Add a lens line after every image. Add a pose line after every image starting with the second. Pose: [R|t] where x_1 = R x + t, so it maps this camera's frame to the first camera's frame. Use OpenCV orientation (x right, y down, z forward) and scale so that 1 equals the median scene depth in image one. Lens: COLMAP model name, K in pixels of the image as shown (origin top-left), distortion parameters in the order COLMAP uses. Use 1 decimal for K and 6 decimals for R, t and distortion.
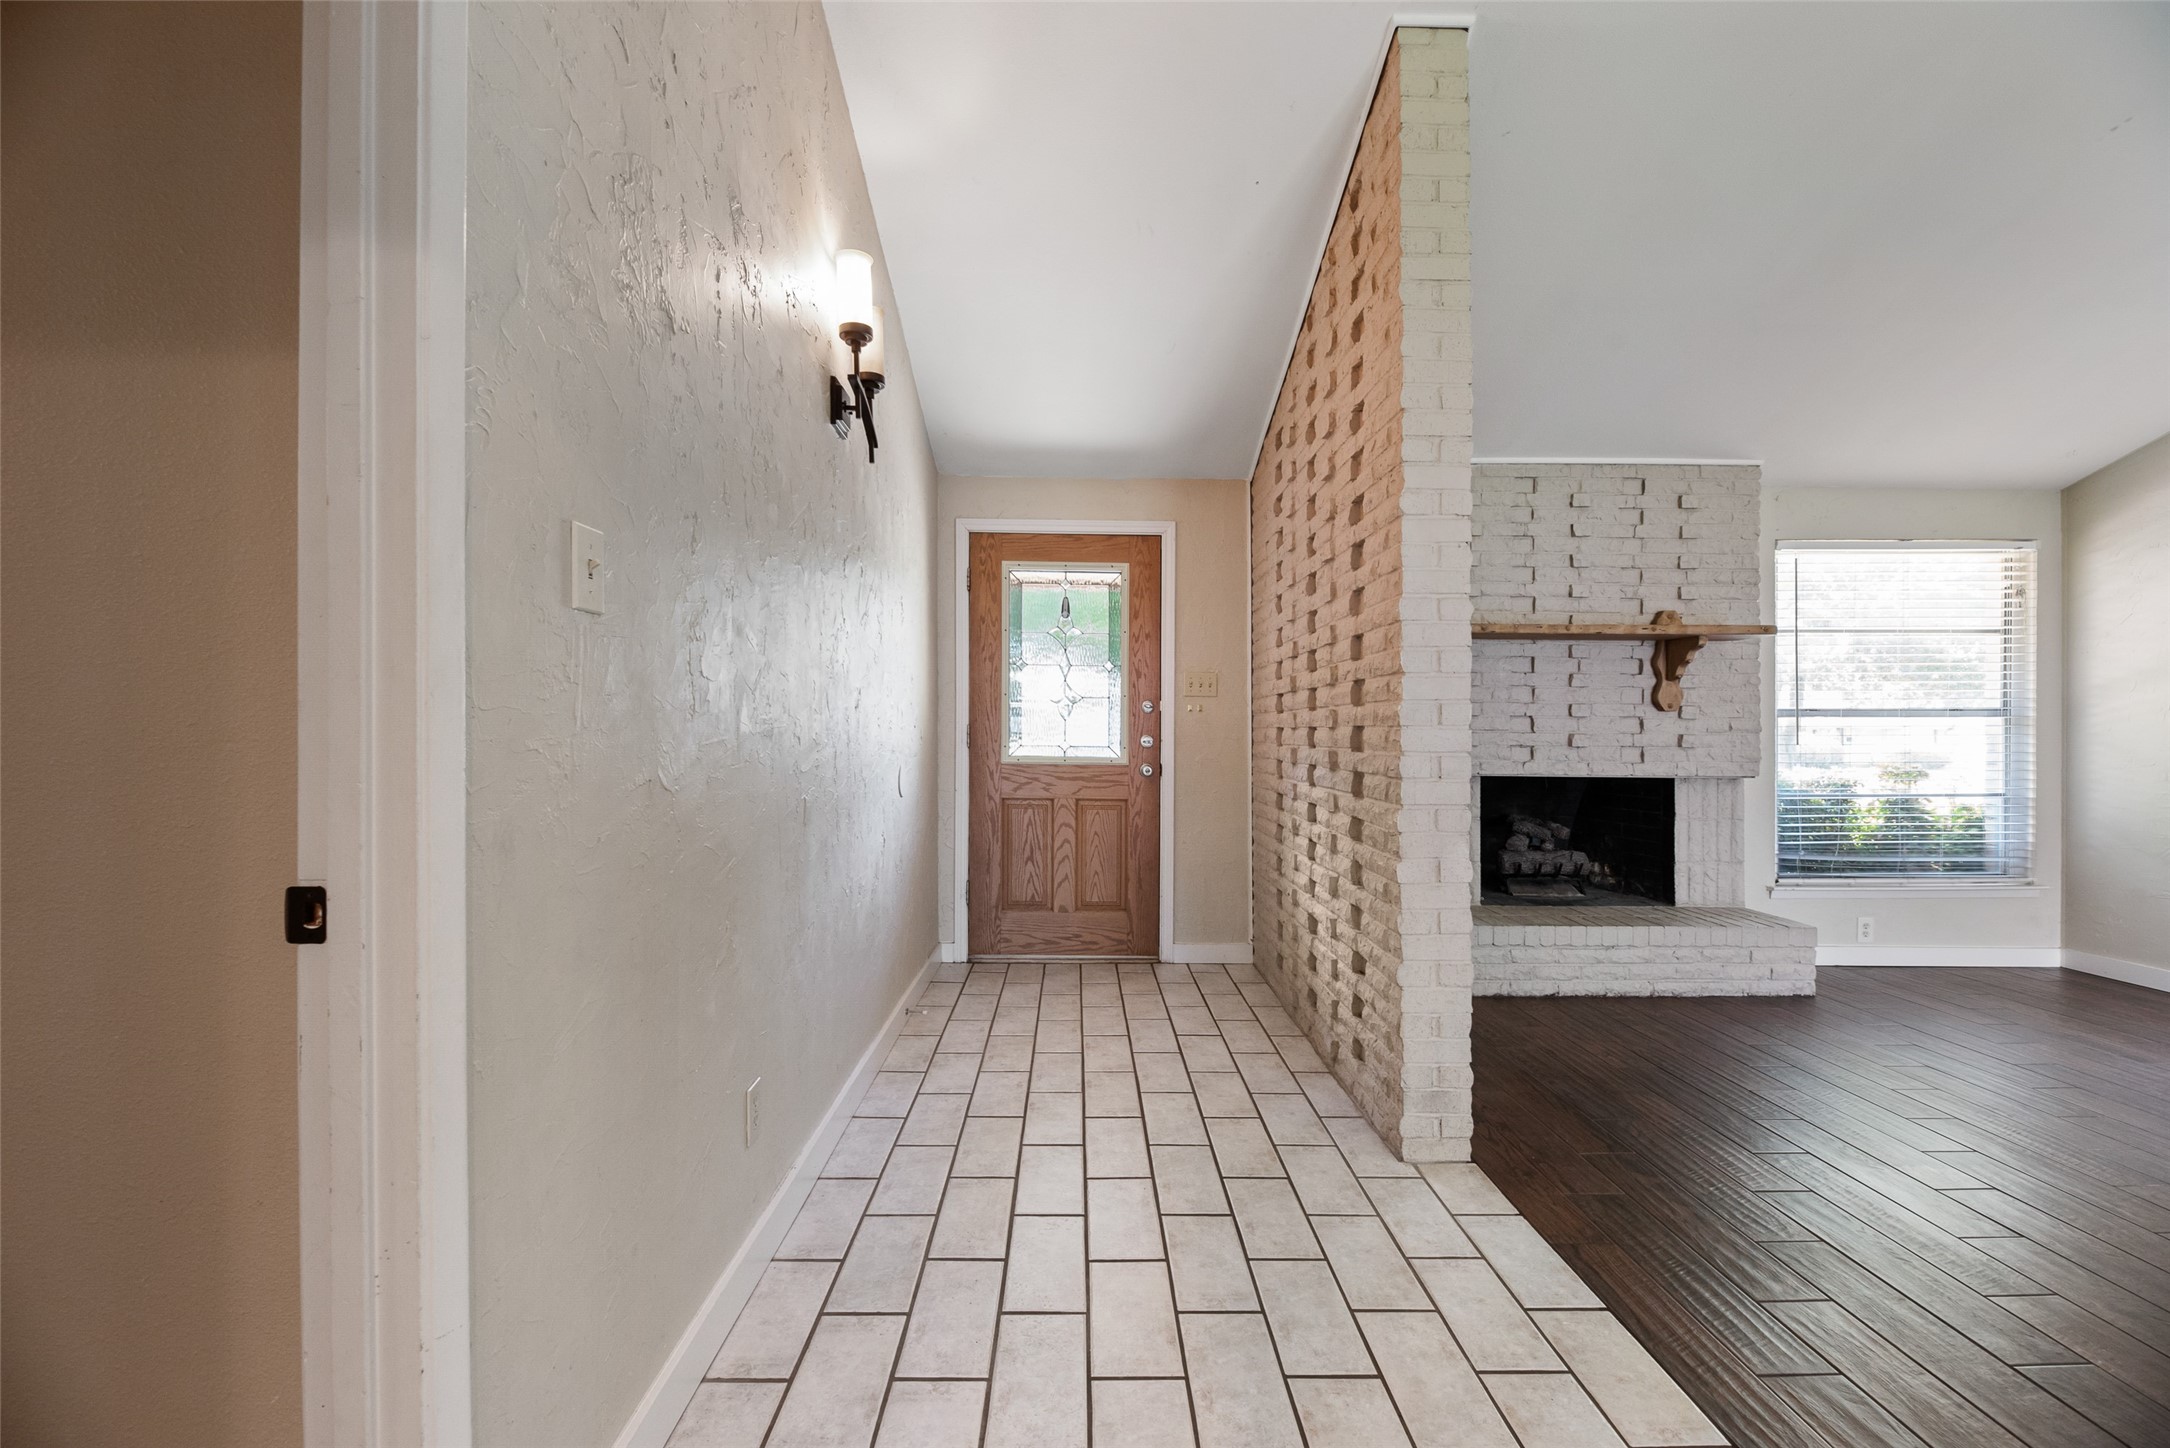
lens RADIAL K [[876.1, 0, 1095.4], [0, 876.1, 723.4], [0, 0, 1]] dist [-0.000085, -0.000526]
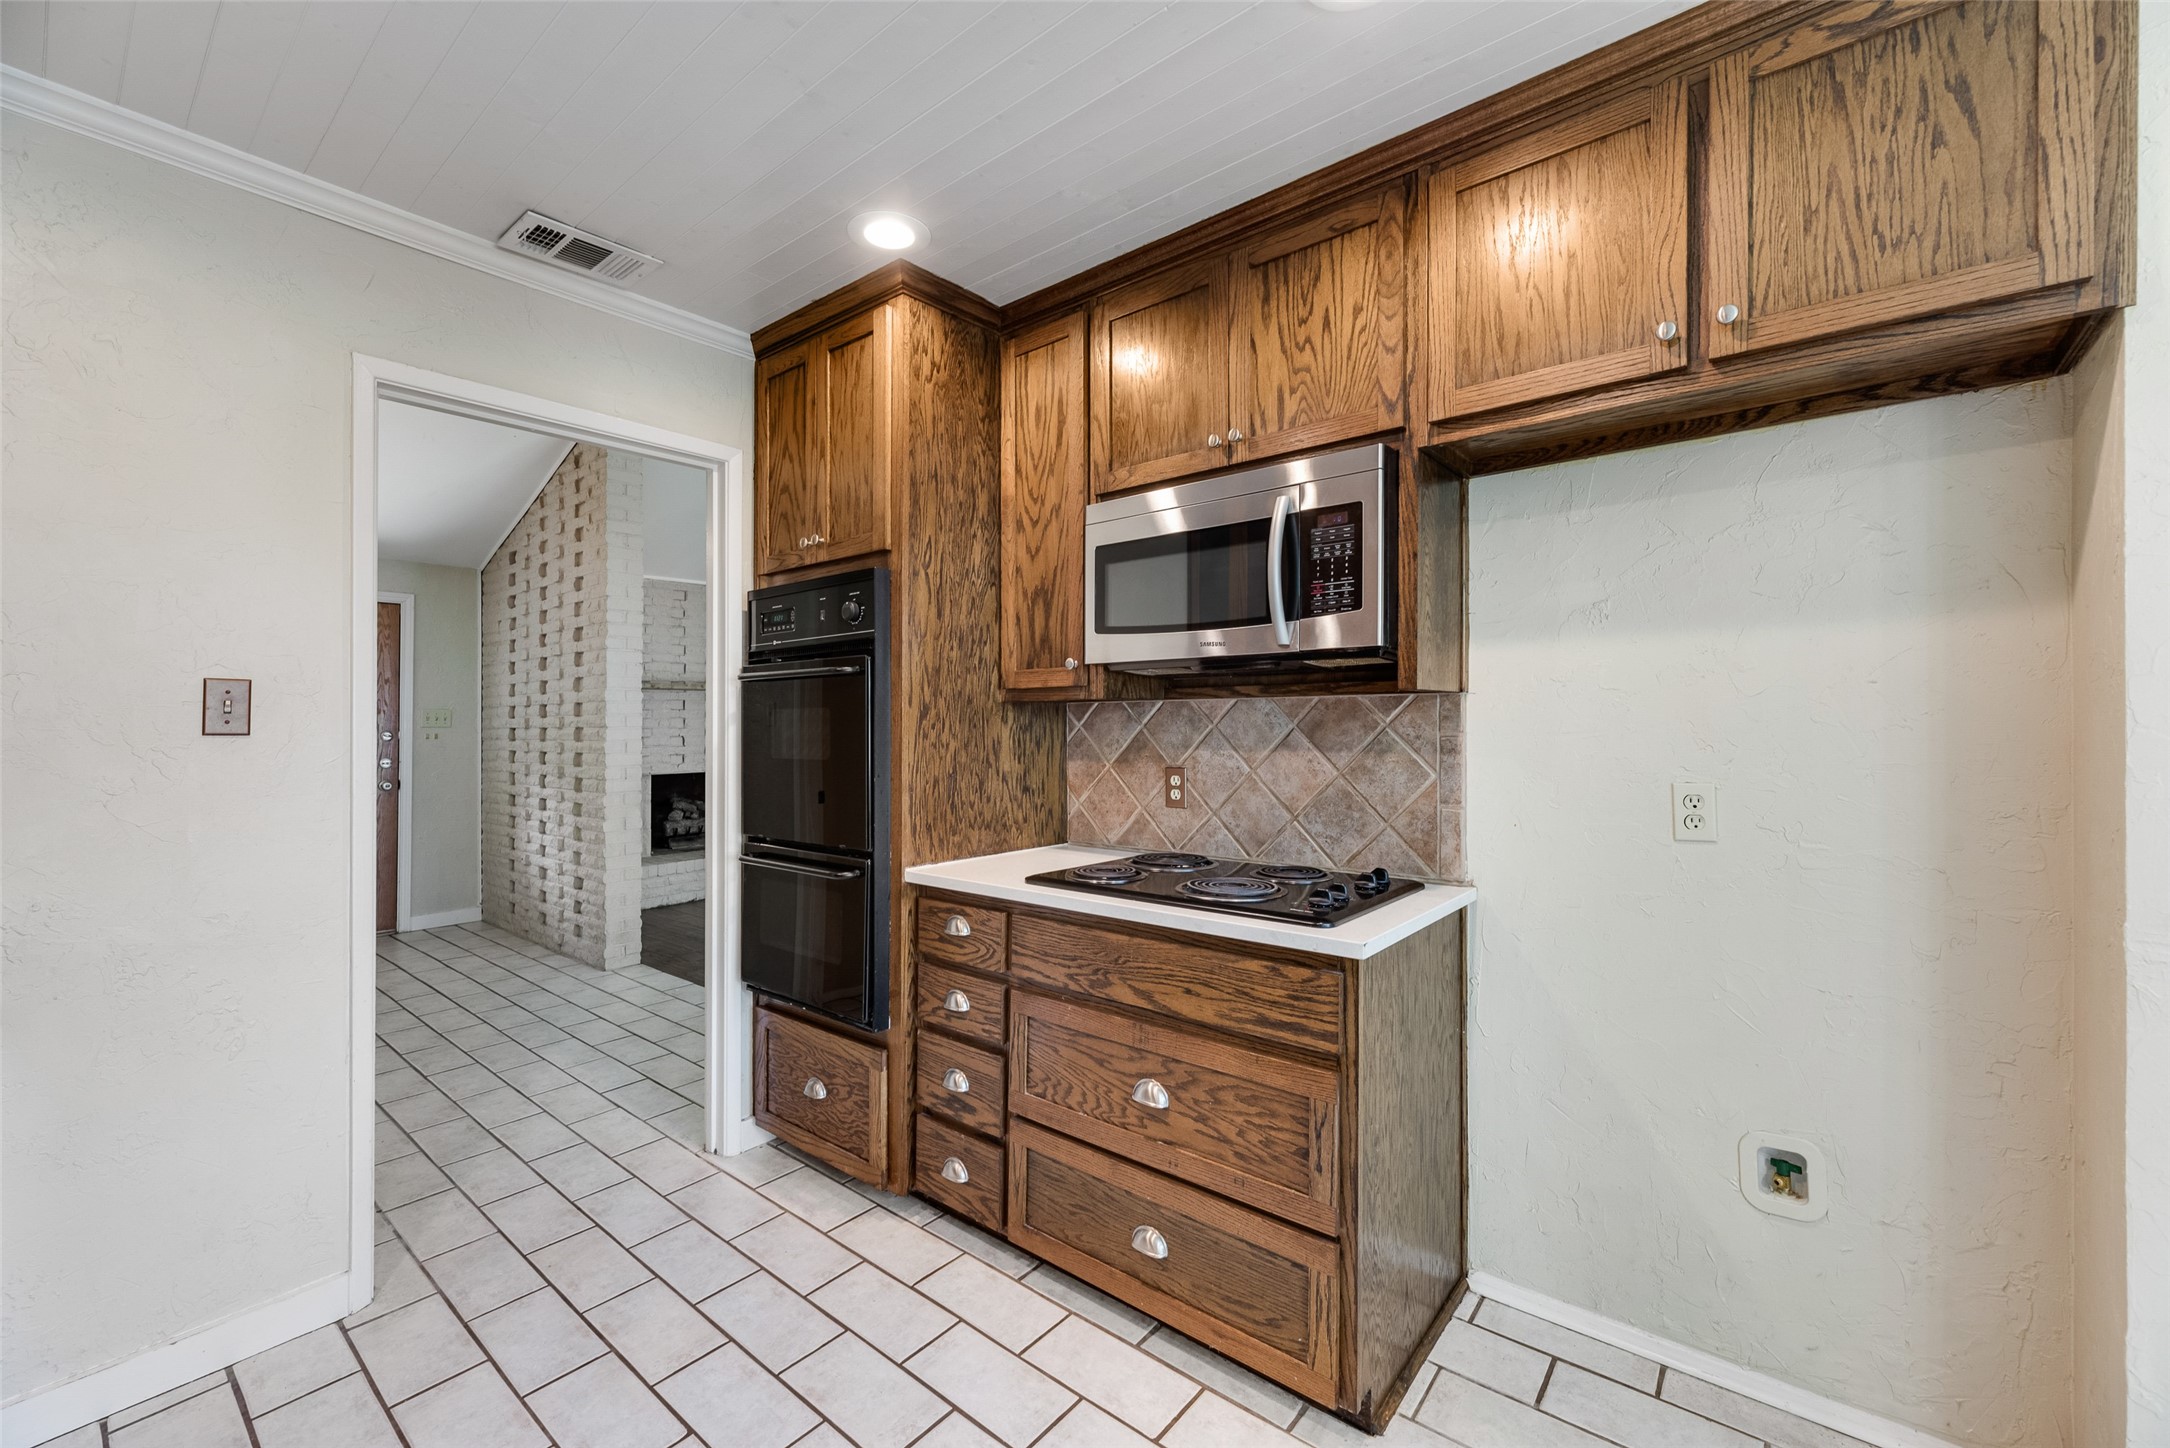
lens RADIAL K [[876.1, 0, 1081.7], [0, 876.1, 687.5], [0, 0, 1]] dist [-0.000085, -0.000526]
pose [[0.653175, 0.015188, 0.757054, -0.371550], [0.009728, 0.999548, -0.028446, -0.065833], [-0.757144, 0.025945, 0.652732, -0.919873]]
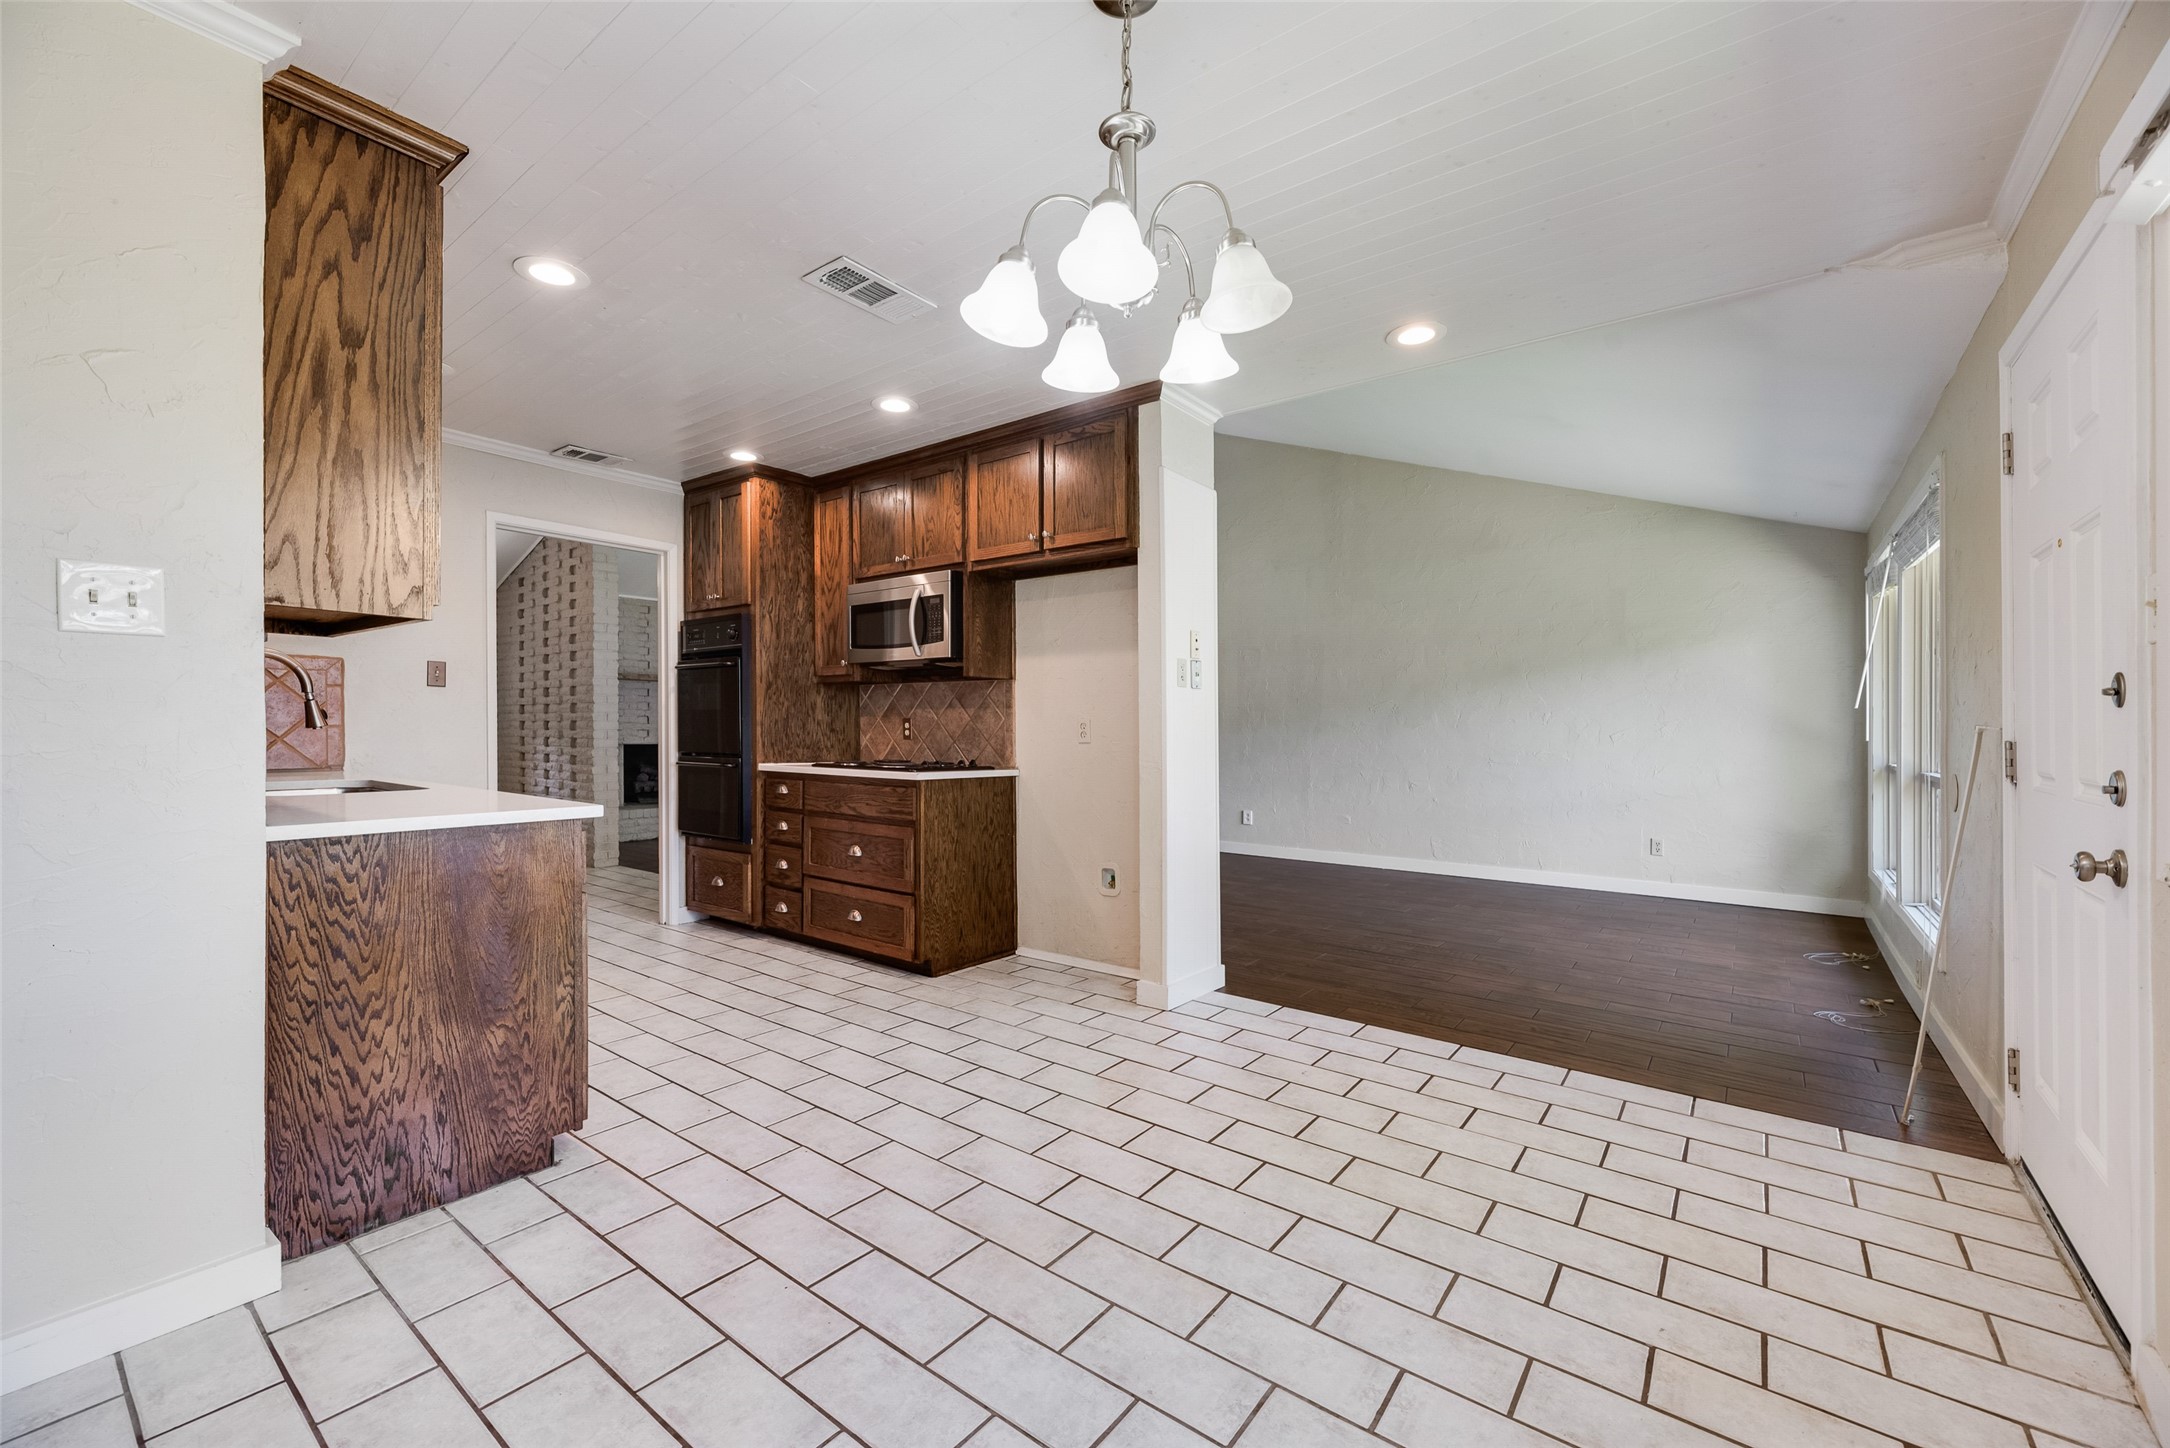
lens RADIAL K [[876.1, 0, 1099.2], [0, 876.1, 741.6], [0, 0, 1]] dist [-0.000085, -0.000526]
pose [[0.617070, -0.013402, 0.786794, -0.751496], [-0.007706, 0.999704, 0.023072, -0.006543], [-0.786871, -0.020300, 0.616784, -1.762143]]
